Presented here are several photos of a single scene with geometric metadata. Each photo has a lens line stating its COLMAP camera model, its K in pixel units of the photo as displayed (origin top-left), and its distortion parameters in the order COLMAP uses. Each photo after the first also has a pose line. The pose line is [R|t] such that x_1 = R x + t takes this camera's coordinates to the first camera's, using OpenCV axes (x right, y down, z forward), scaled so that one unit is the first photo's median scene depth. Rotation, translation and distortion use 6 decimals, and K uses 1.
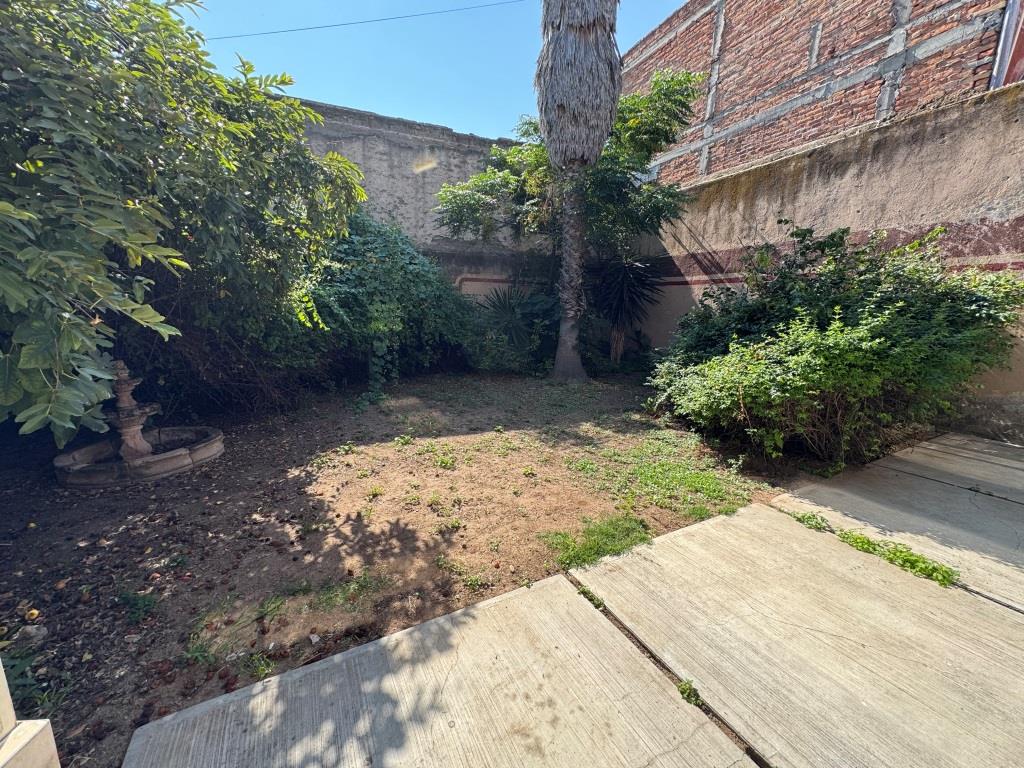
lens RADIAL K [[406.7, 0, 512.6], [0, 406.7, 383.3], [0, 0, 1]] dist [-0.002023, 0.000034]
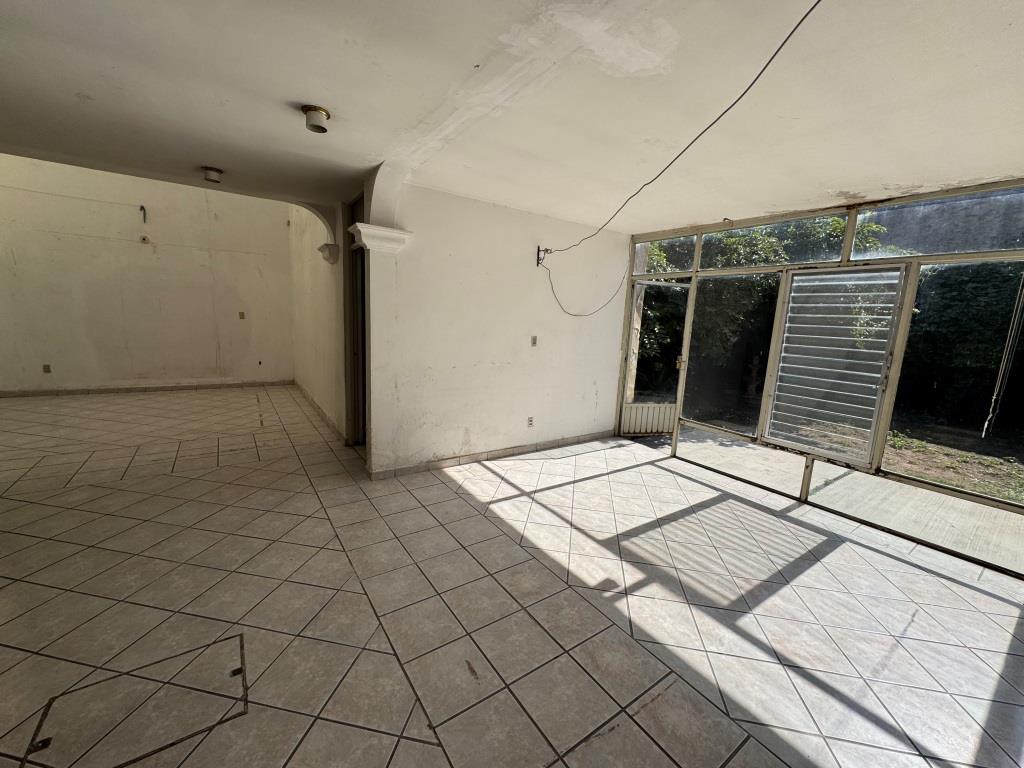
lens RADIAL K [[406.4, 0, 507.3], [0, 406.4, 383.1], [0, 0, 1]] dist [-0.001893, 0.000134]
pose [[0.102672, 0.152322, -0.982983, 0.876125], [-0.245352, 0.961551, 0.123374, 0.117442], [0.963982, 0.228510, 0.136097, -0.476128]]
